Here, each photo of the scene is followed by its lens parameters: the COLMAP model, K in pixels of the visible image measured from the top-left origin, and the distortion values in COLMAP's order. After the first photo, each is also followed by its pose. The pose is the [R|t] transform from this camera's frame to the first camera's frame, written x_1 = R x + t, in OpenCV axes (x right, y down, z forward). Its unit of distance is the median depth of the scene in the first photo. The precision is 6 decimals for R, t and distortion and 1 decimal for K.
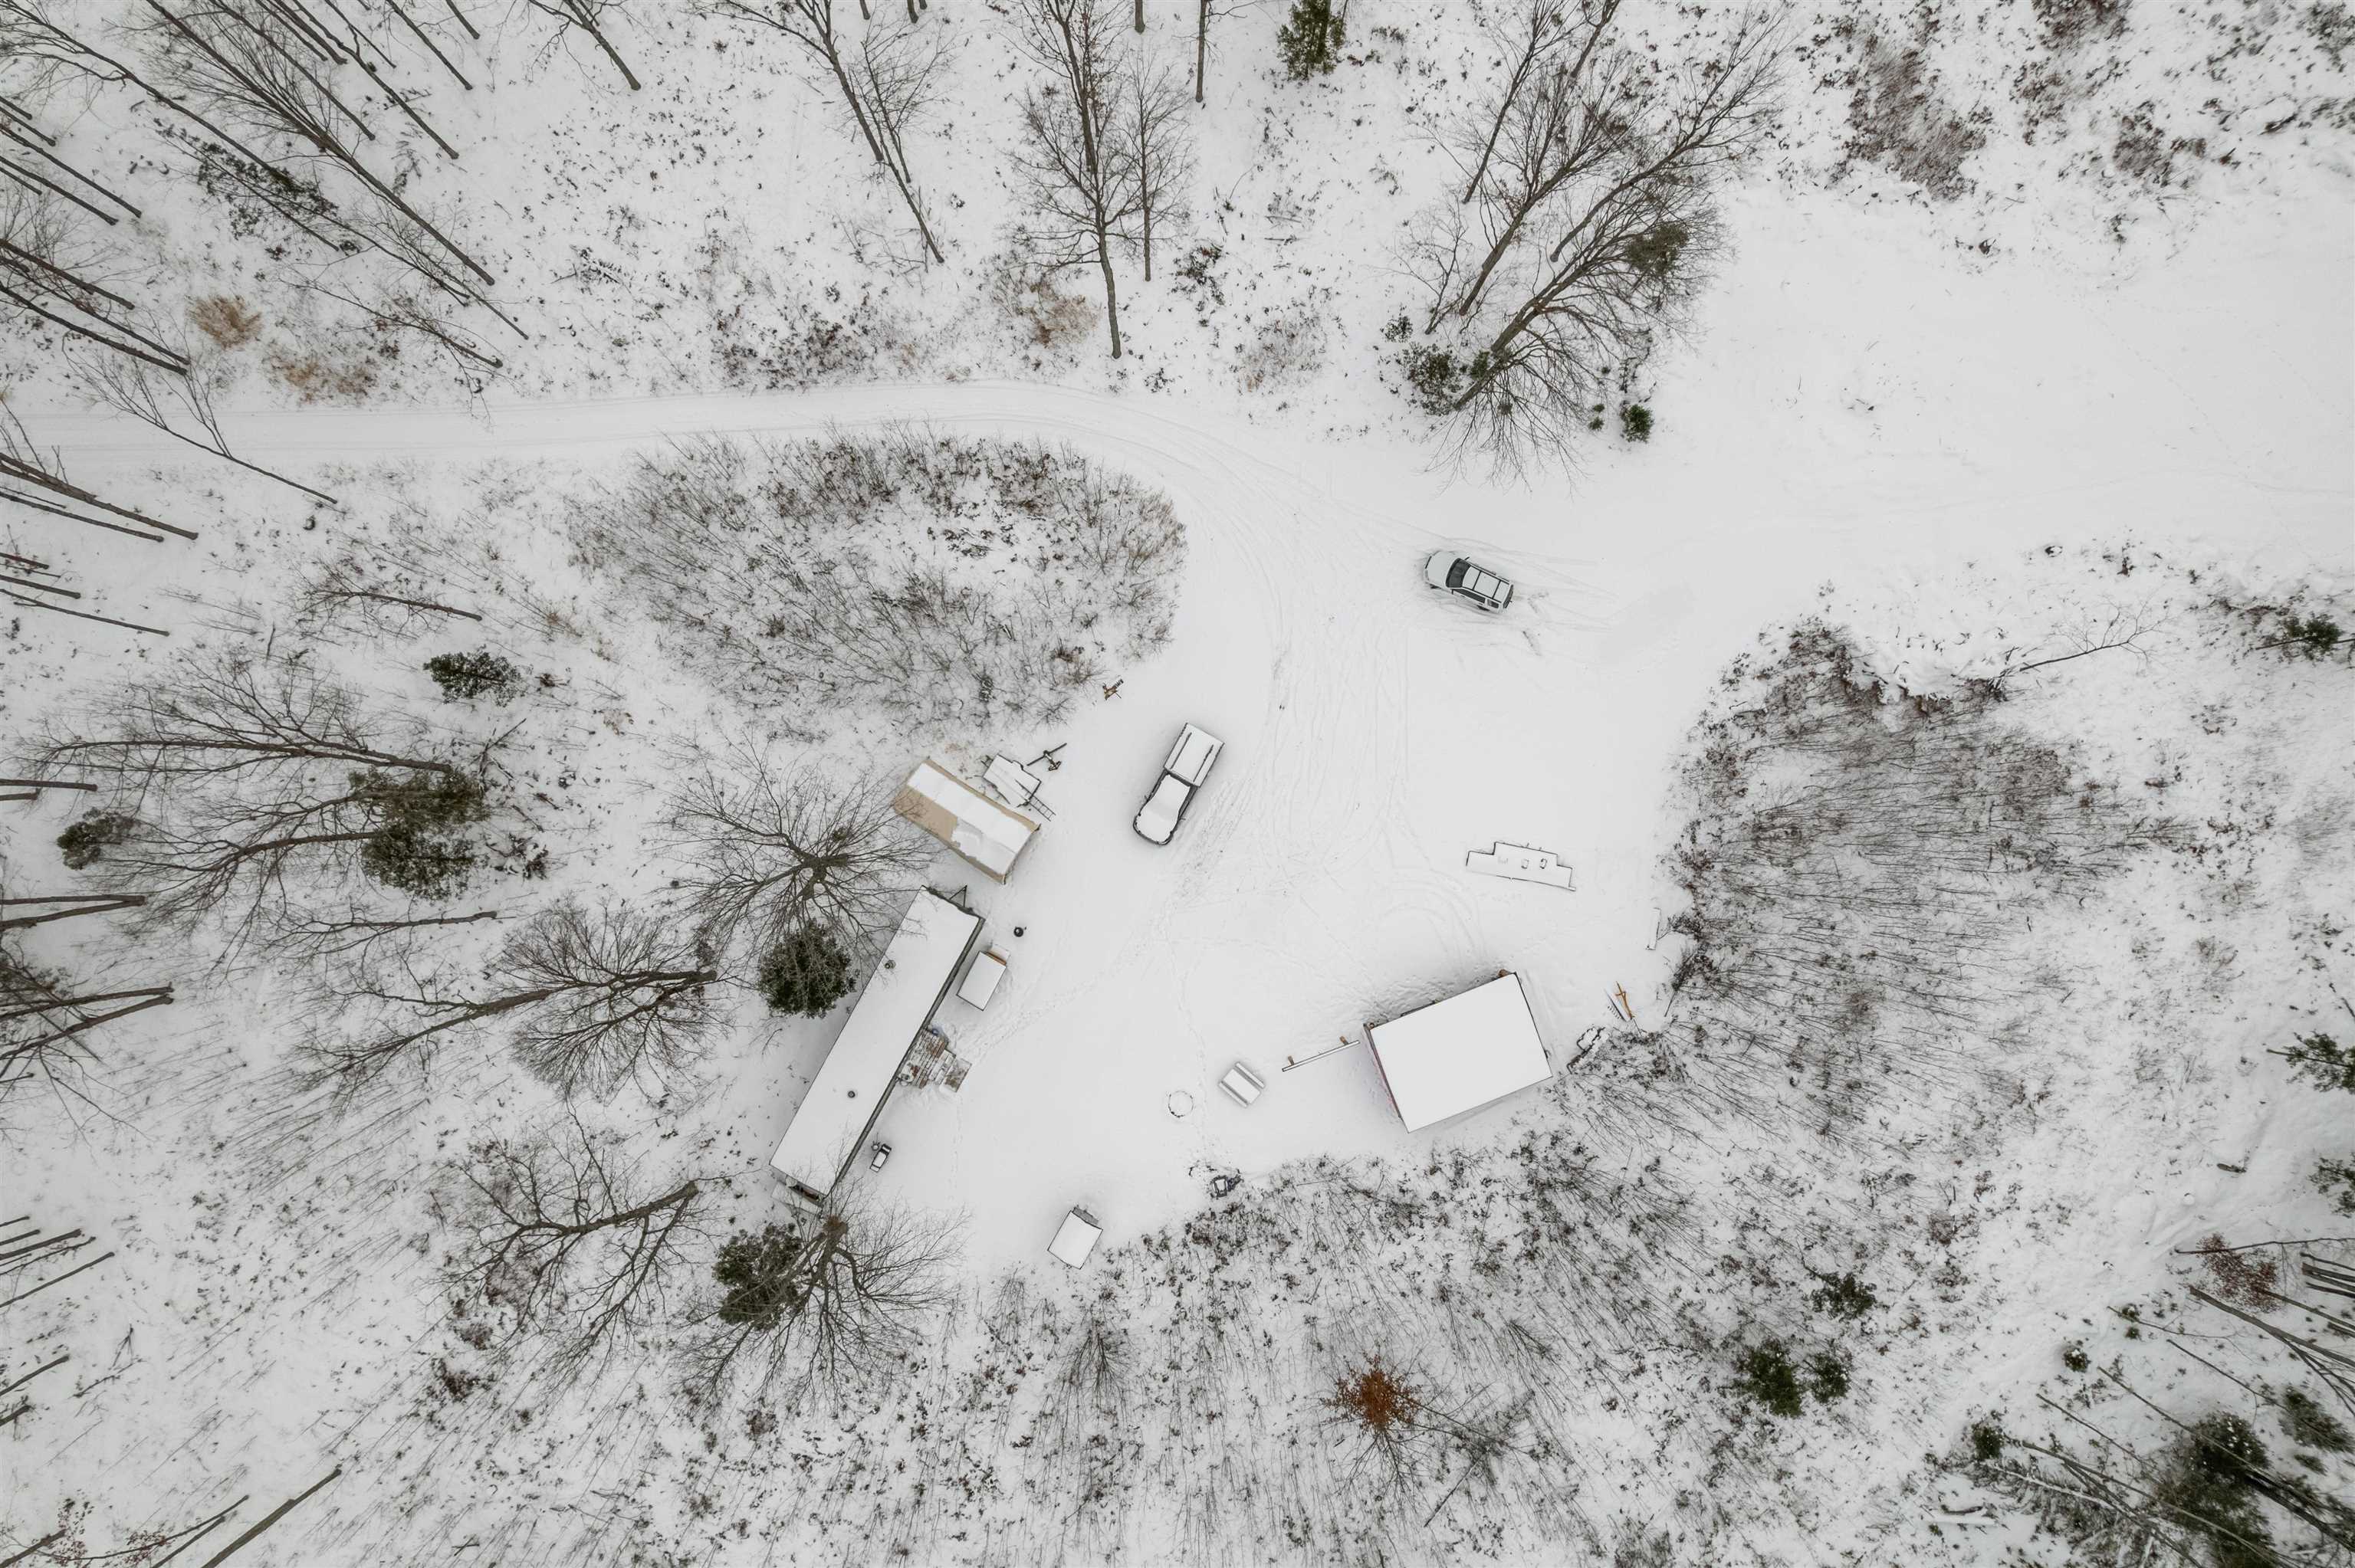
lens RADIAL K [[1512.2, 0, 1177.5], [0, 1512.2, 784.0], [0, 0, 1]] dist [-0.097059, 0.089259]
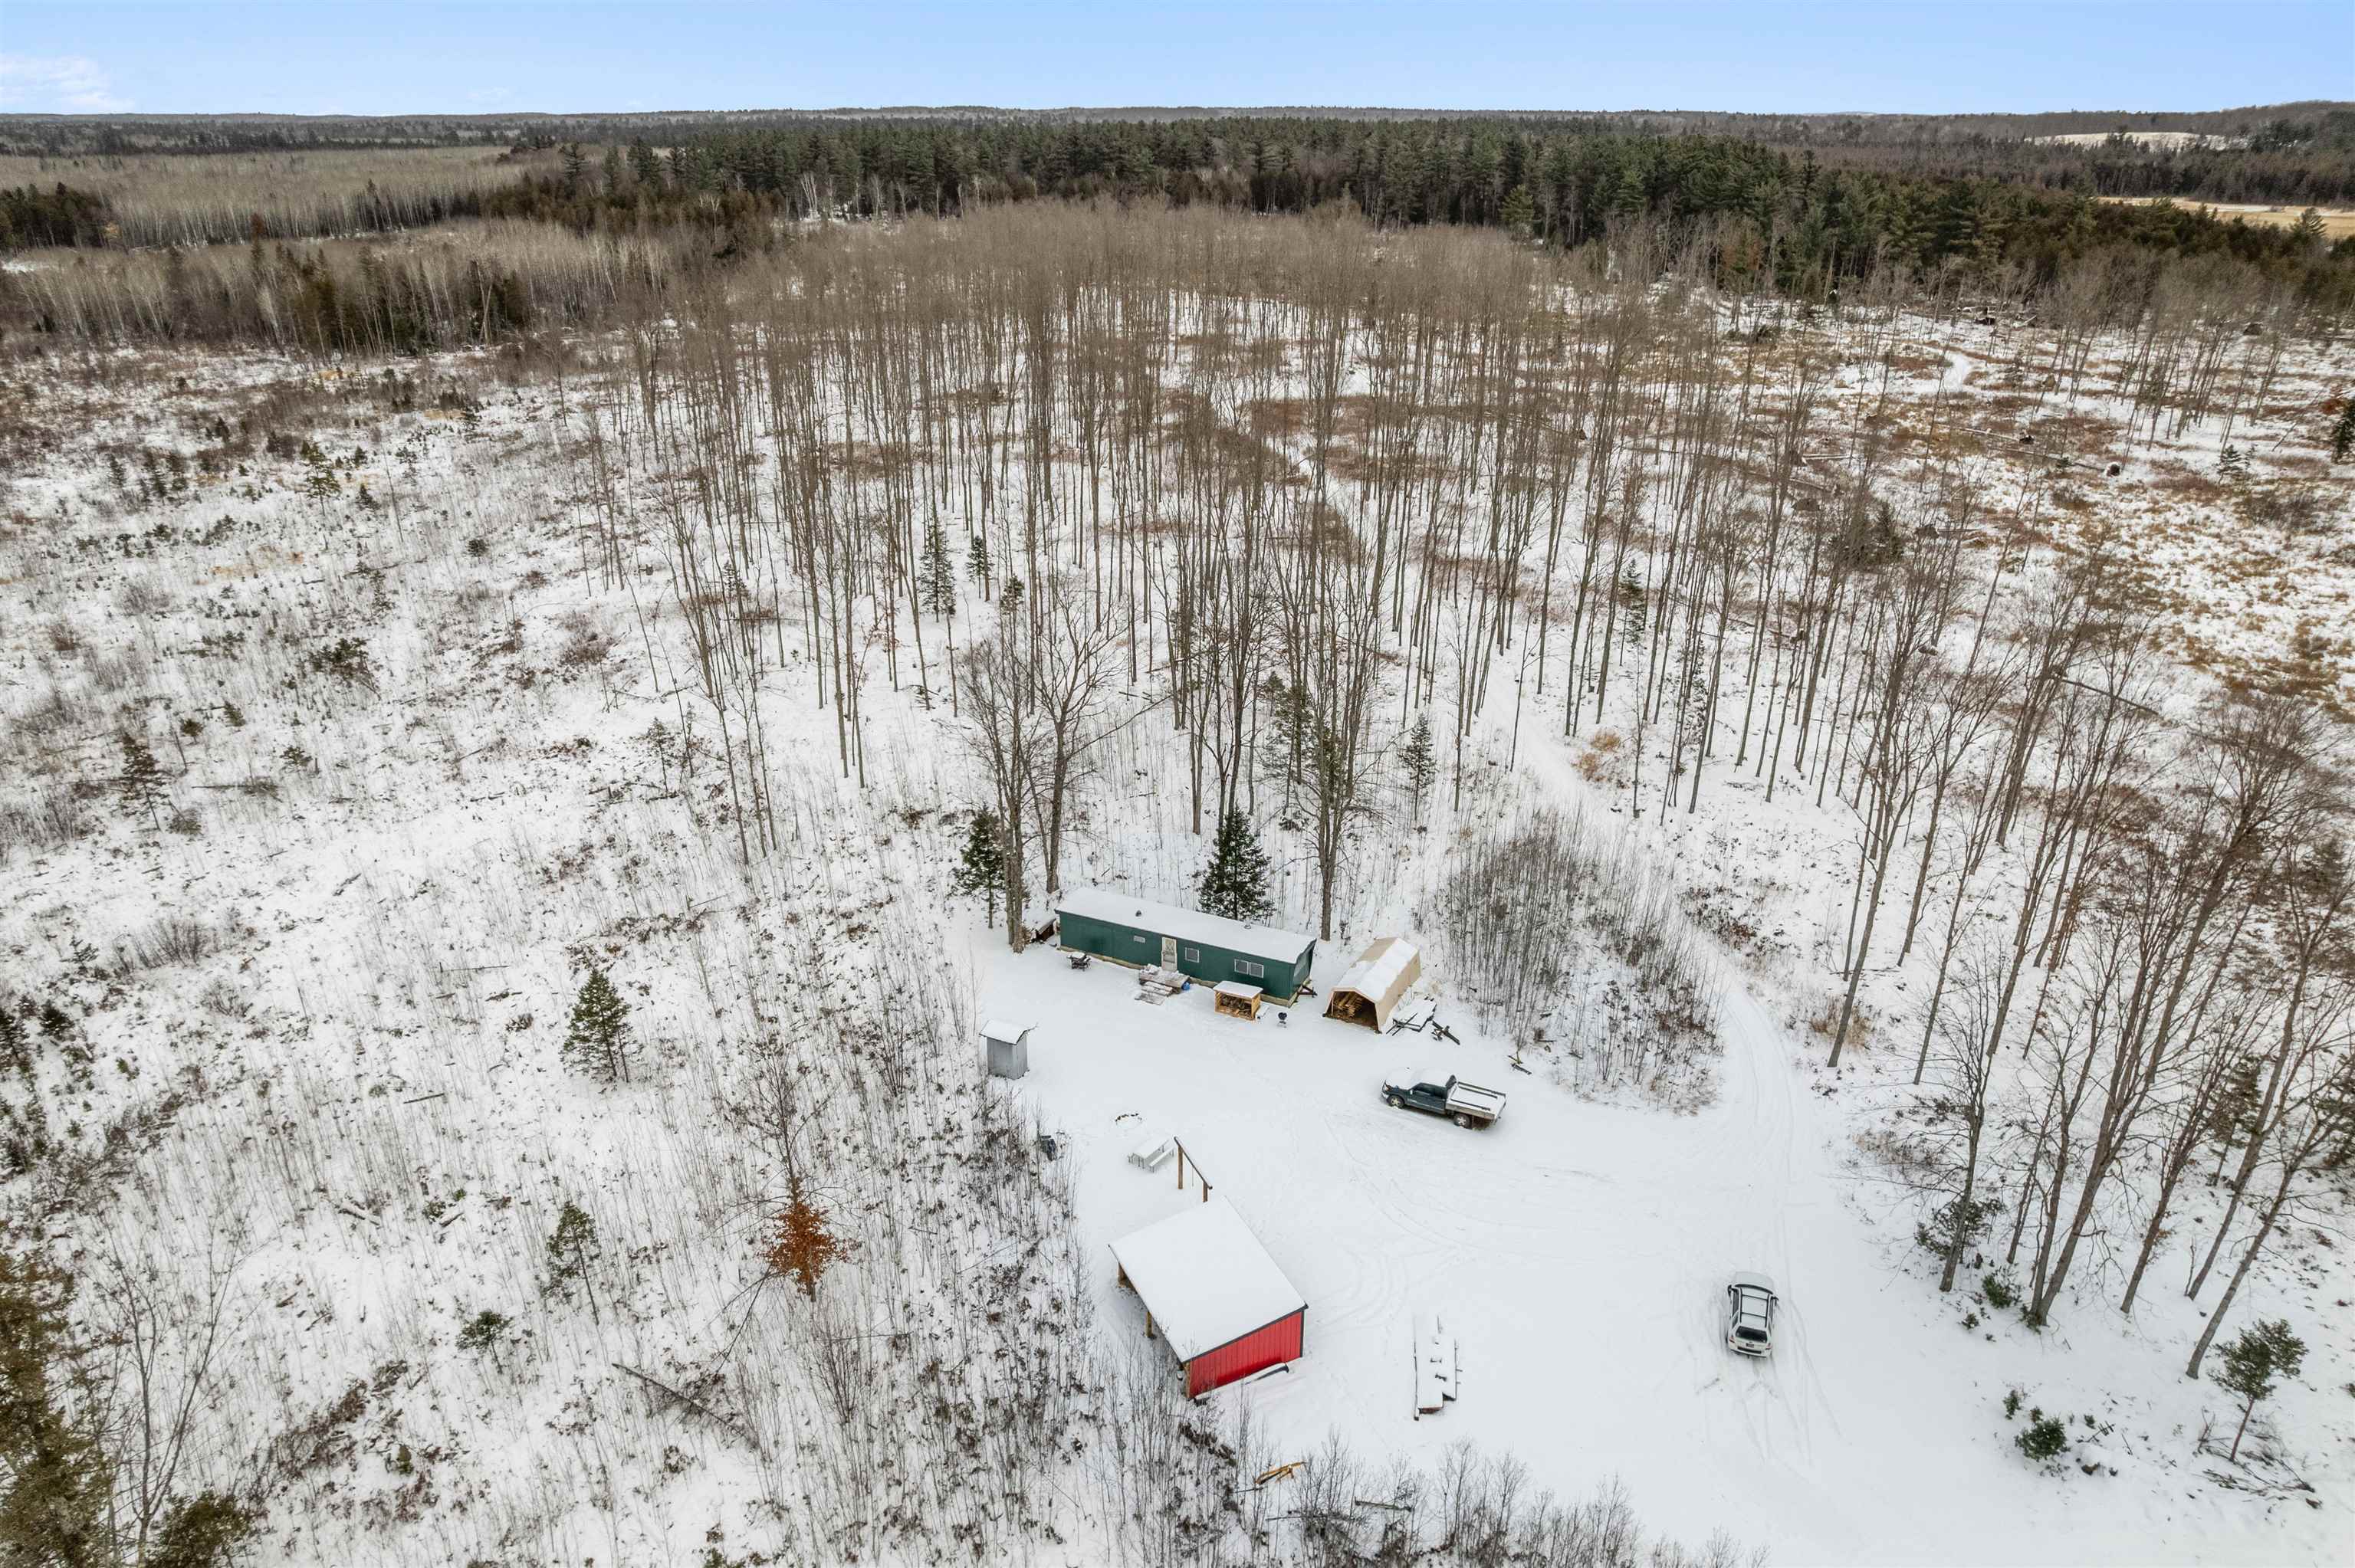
lens RADIAL K [[1512.2, 0, 1177.5], [0, 1512.2, 784.0], [0, 0, 1]] dist [-0.097059, 0.089259]
pose [[0.051060, 0.413011, -0.909294, 0.806240], [-0.998348, 0.045133, -0.035561, 0.202280], [0.026353, 0.909607, 0.414633, 0.374262]]
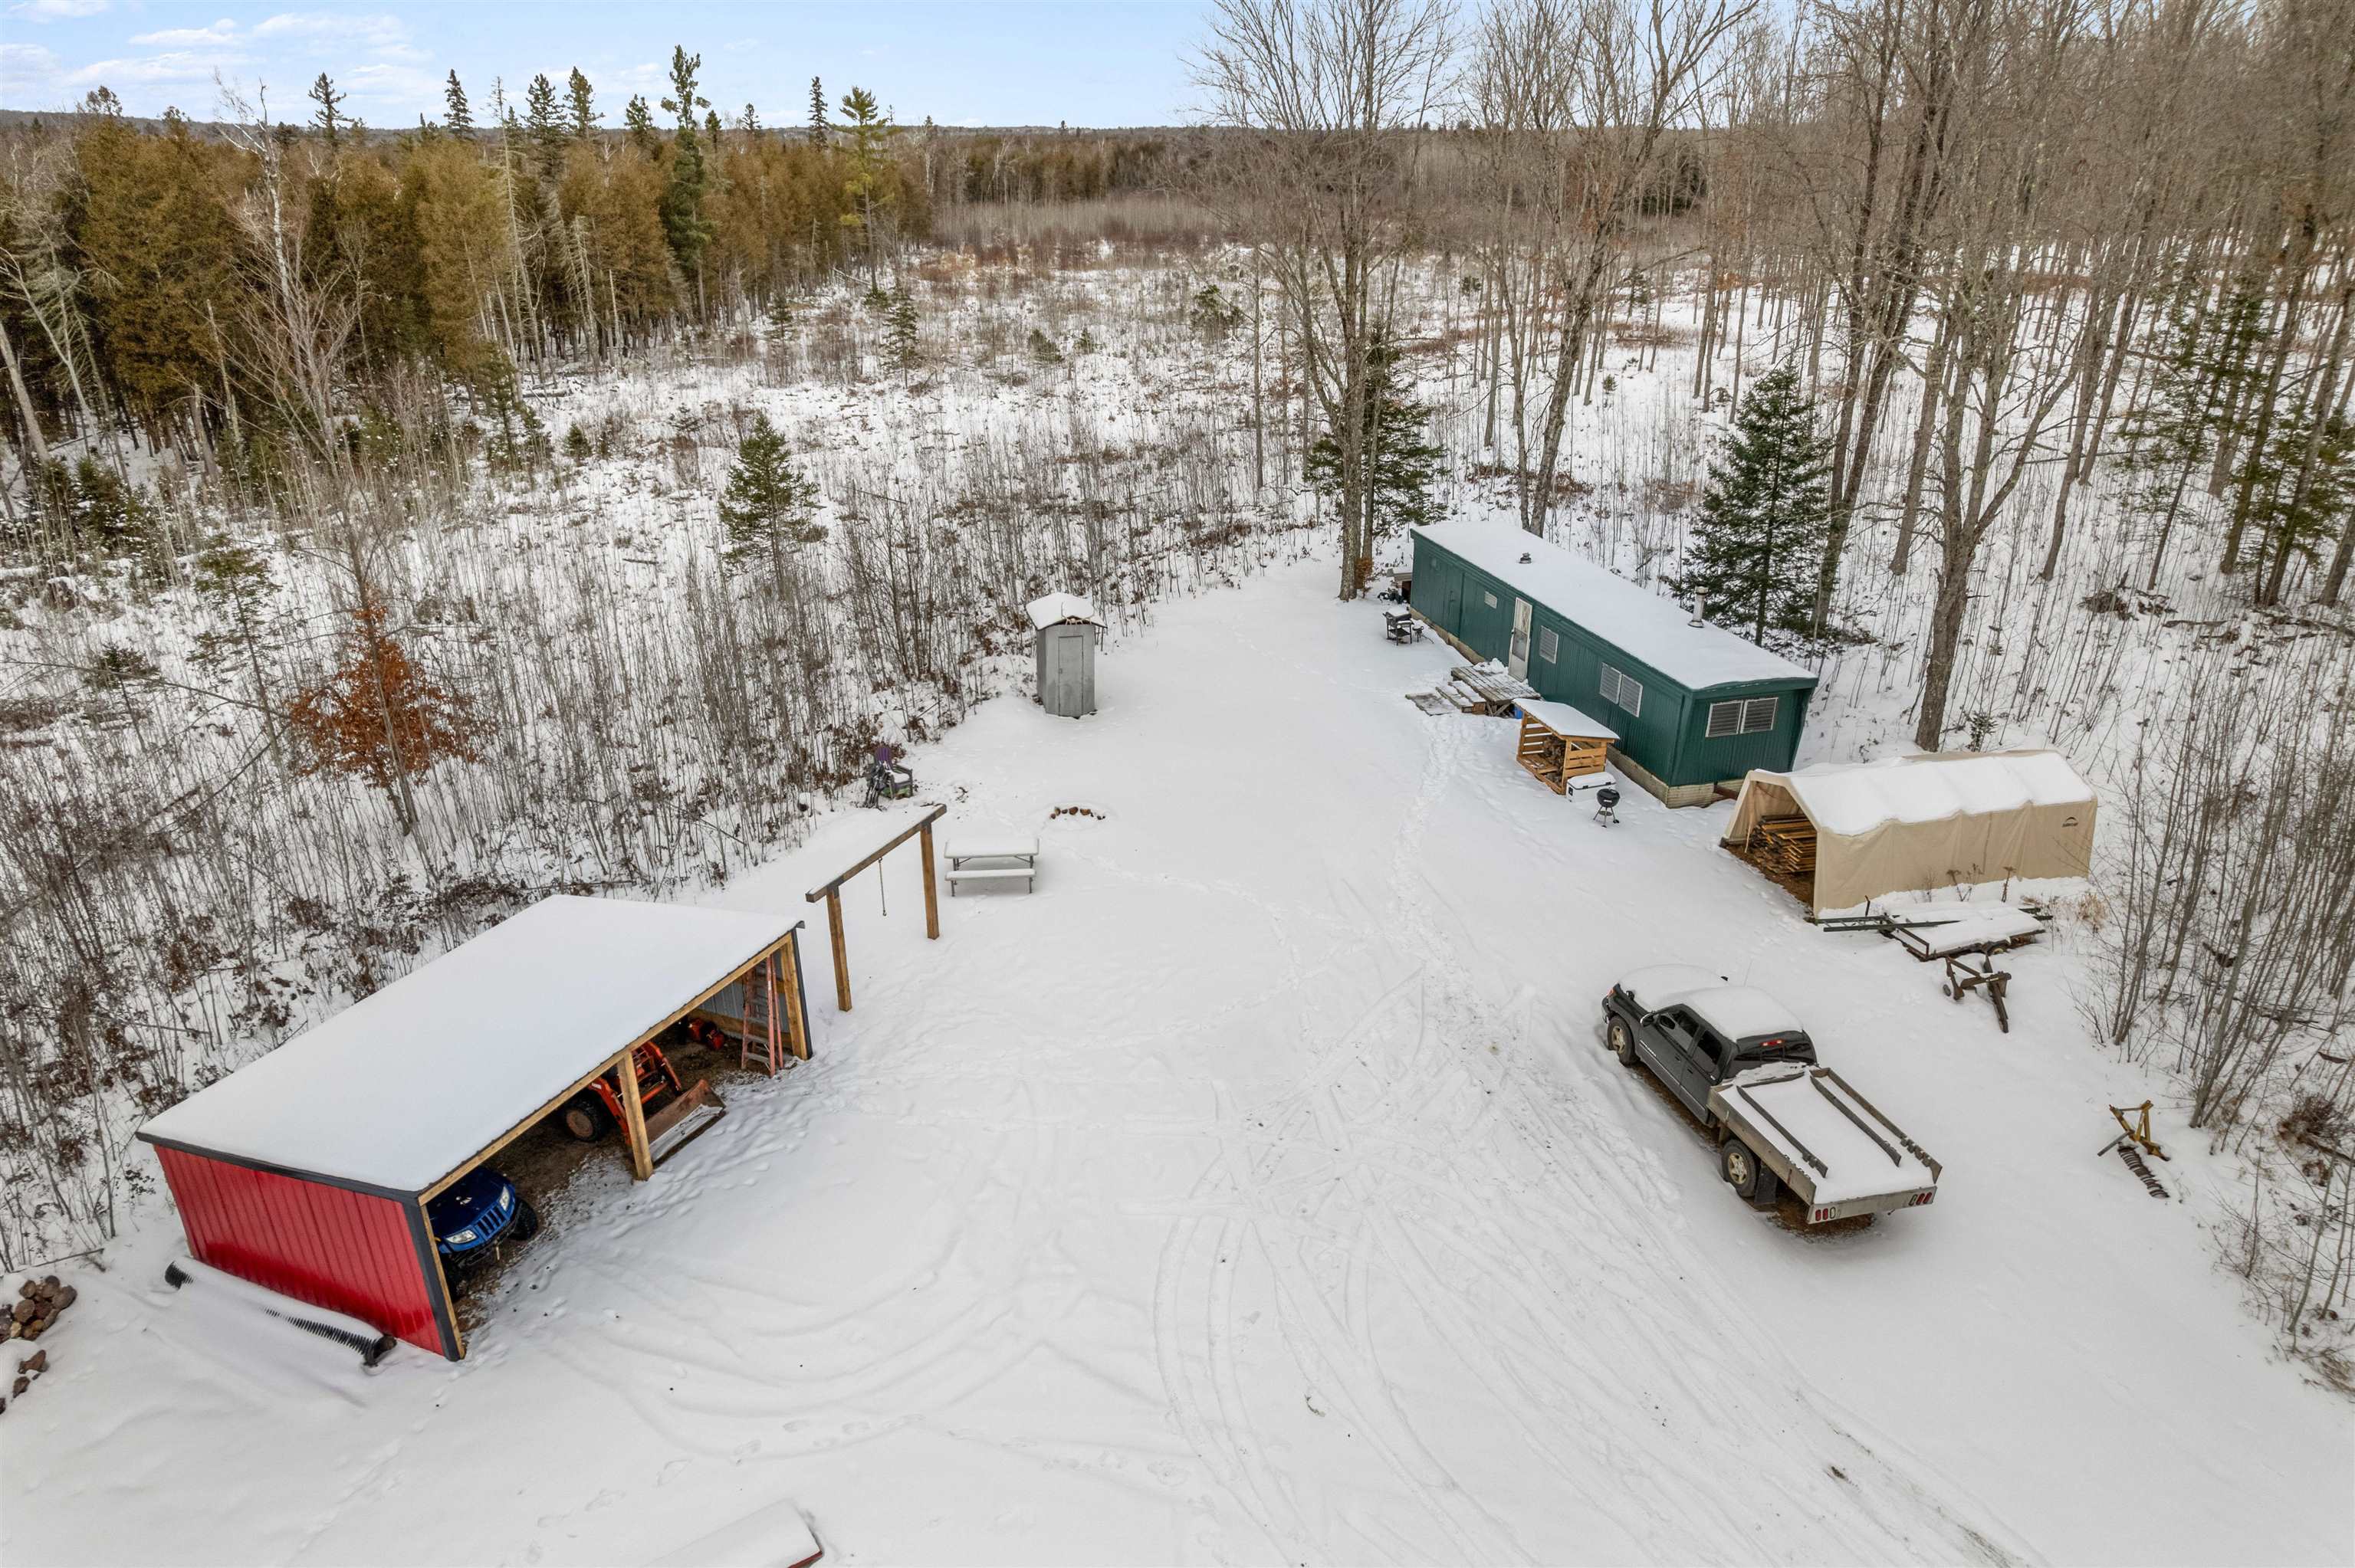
lens RADIAL K [[1512.2, 0, 1177.5], [0, 1512.2, 784.0], [0, 0, 1]] dist [-0.097059, 0.089259]
pose [[-0.718341, 0.295077, -0.630013, 0.251223], [-0.694851, -0.259824, 0.670577, -0.106183], [0.034179, 0.919468, 0.391677, 0.801780]]
